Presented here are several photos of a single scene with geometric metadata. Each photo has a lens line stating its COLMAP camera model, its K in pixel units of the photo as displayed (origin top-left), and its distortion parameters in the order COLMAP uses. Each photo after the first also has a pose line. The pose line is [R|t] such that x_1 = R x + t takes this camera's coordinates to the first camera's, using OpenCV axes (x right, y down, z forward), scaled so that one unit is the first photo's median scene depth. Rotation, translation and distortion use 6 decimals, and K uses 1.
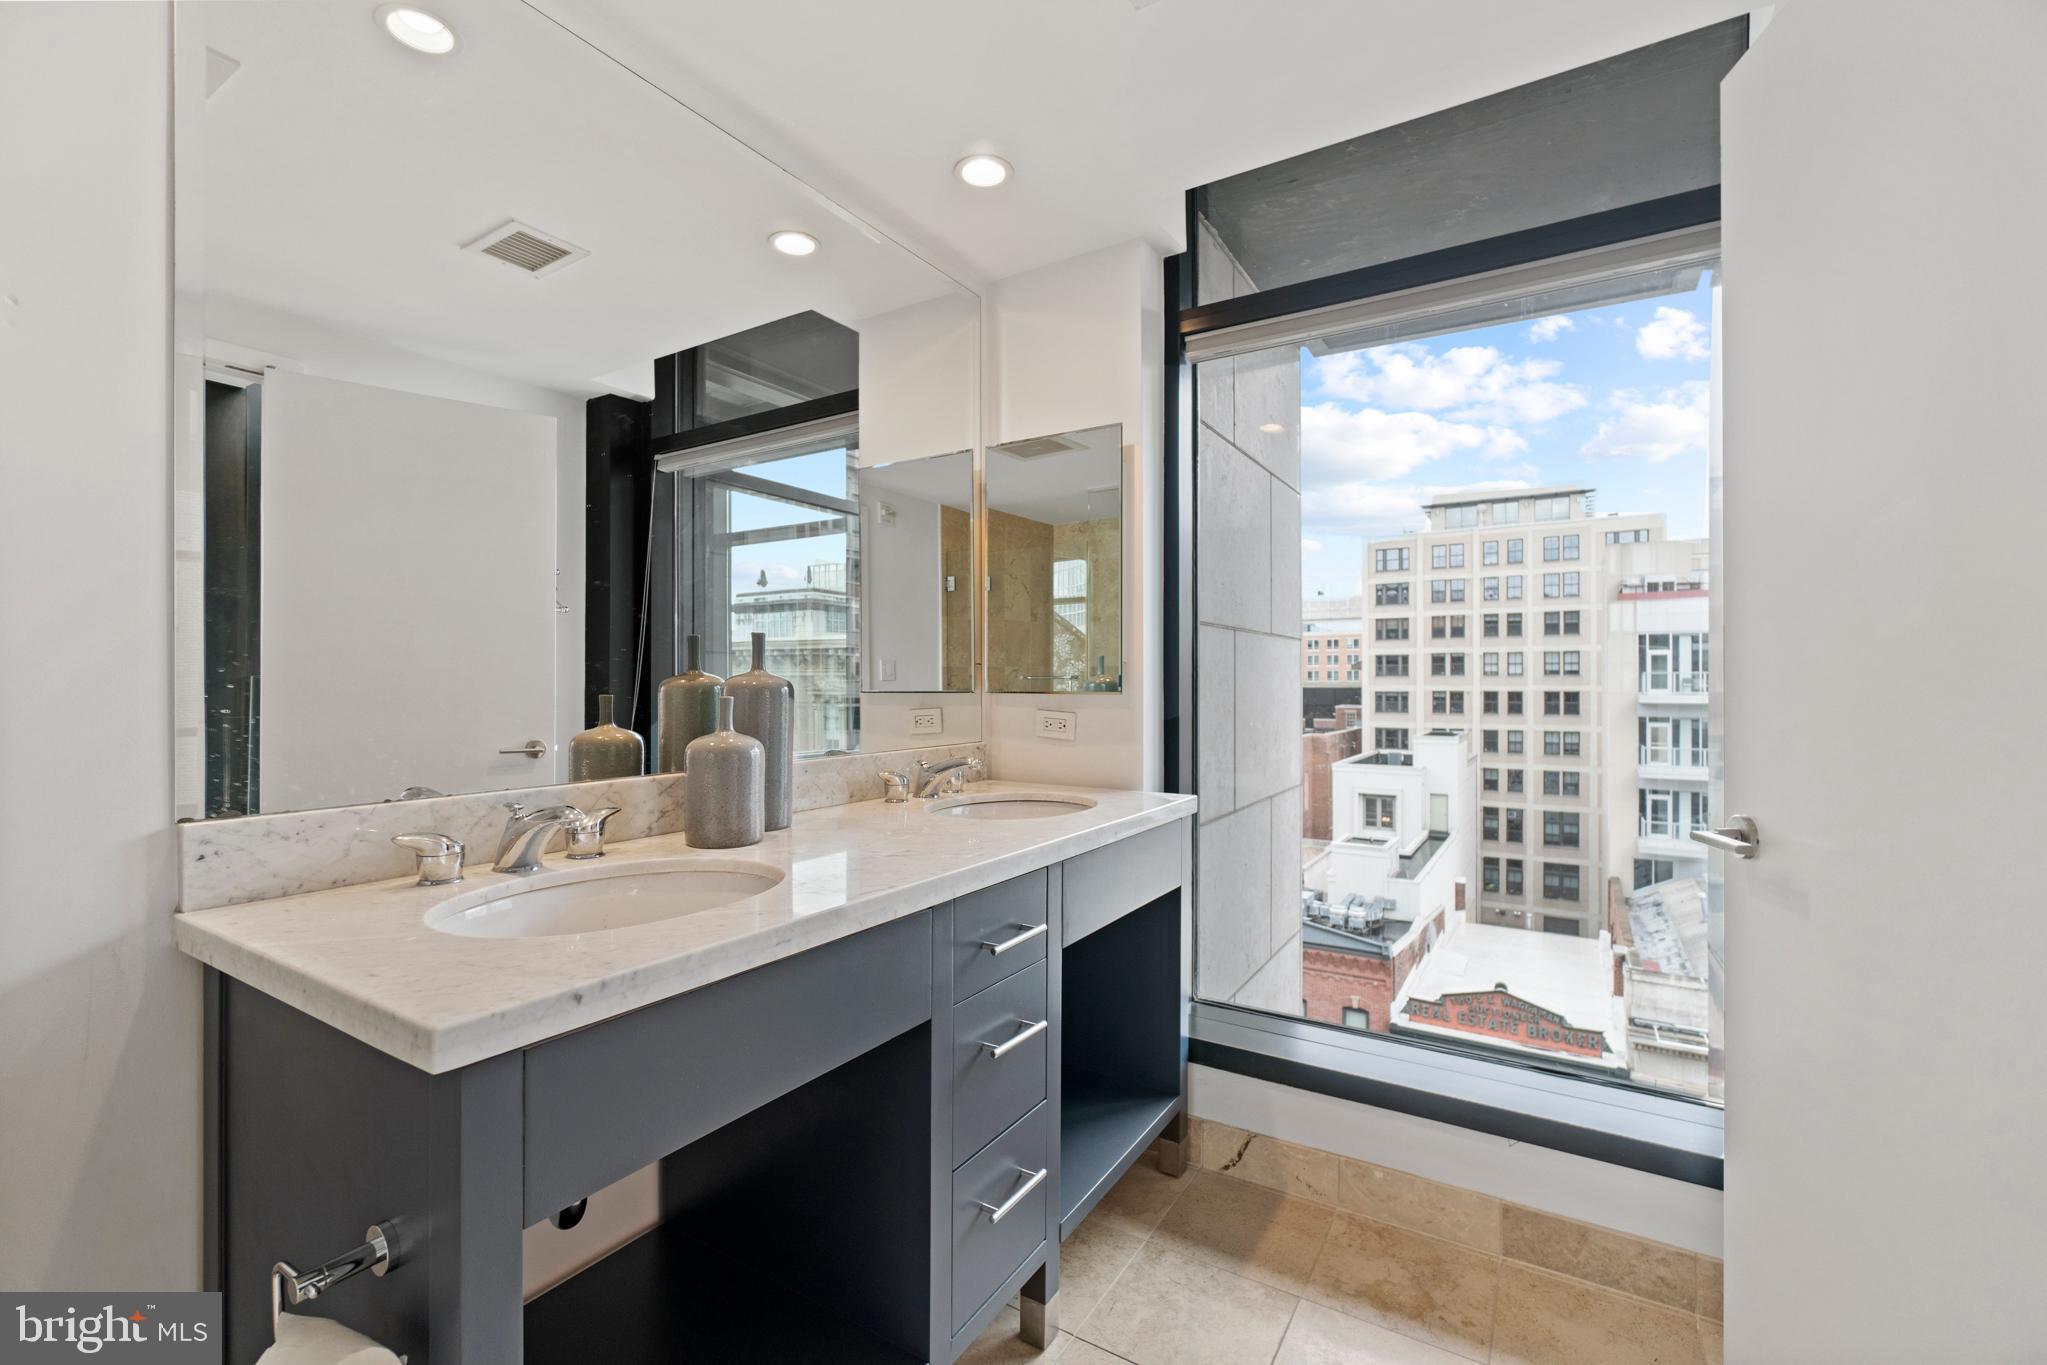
lens RADIAL K [[885.4, 0, 1020.0], [0, 885.4, 683.9], [0, 0, 1]] dist [-0.003327, 0.000197]
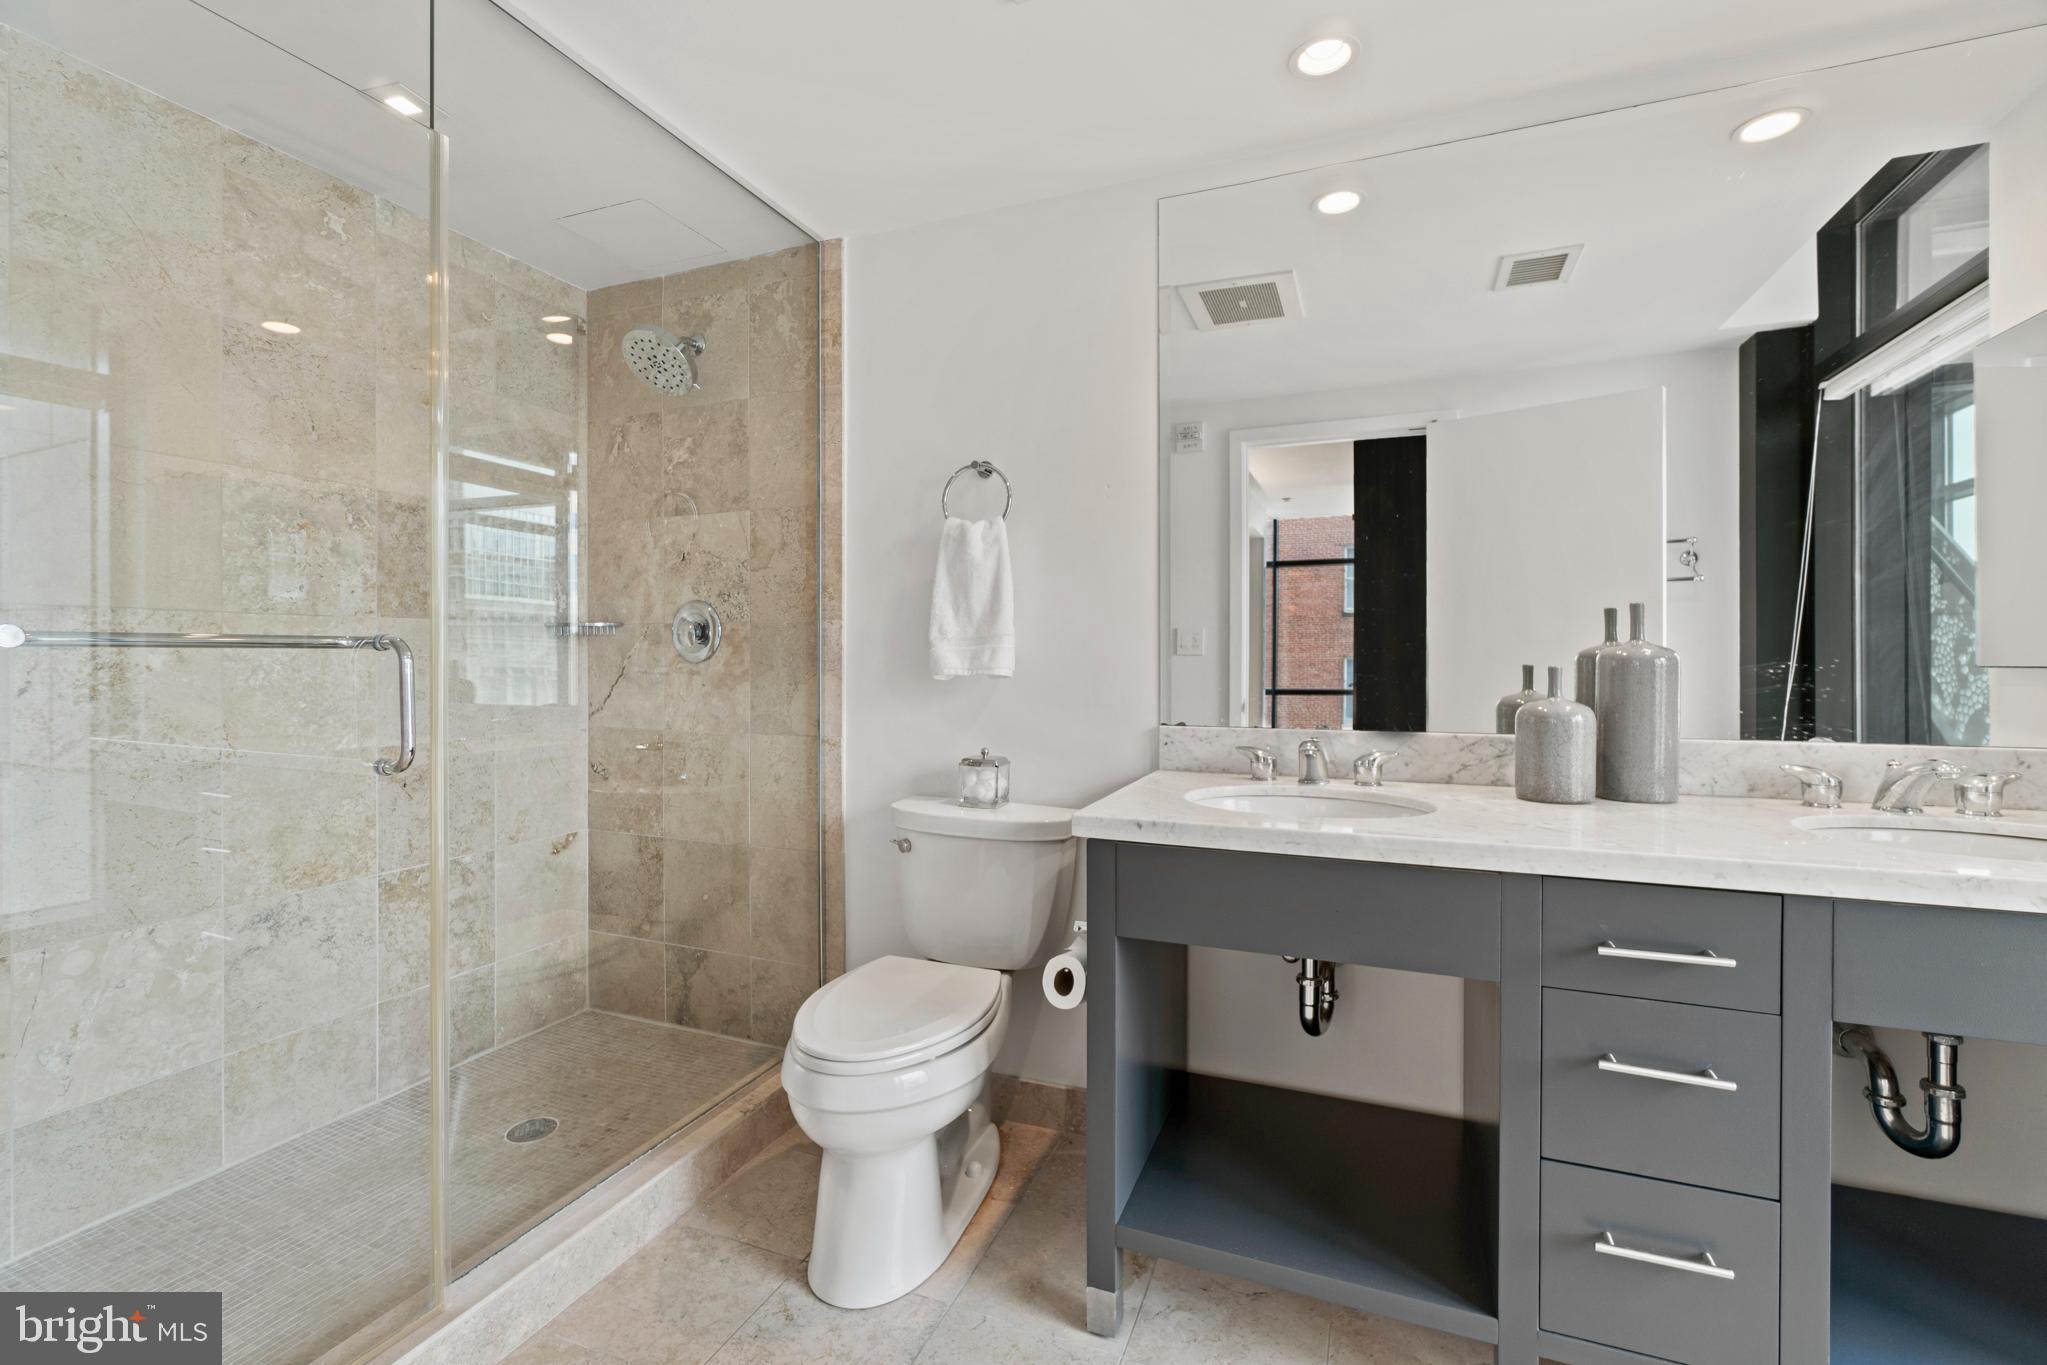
lens RADIAL K [[885.4, 0, 992.9], [0, 885.4, 659.7], [0, 0, 1]] dist [-0.003327, 0.000197]
pose [[0.153569, 0.002739, -0.988134, 0.512833], [0.000673, 0.999996, 0.002877, 0.001918], [0.988138, -0.001107, 0.153567, 0.167686]]
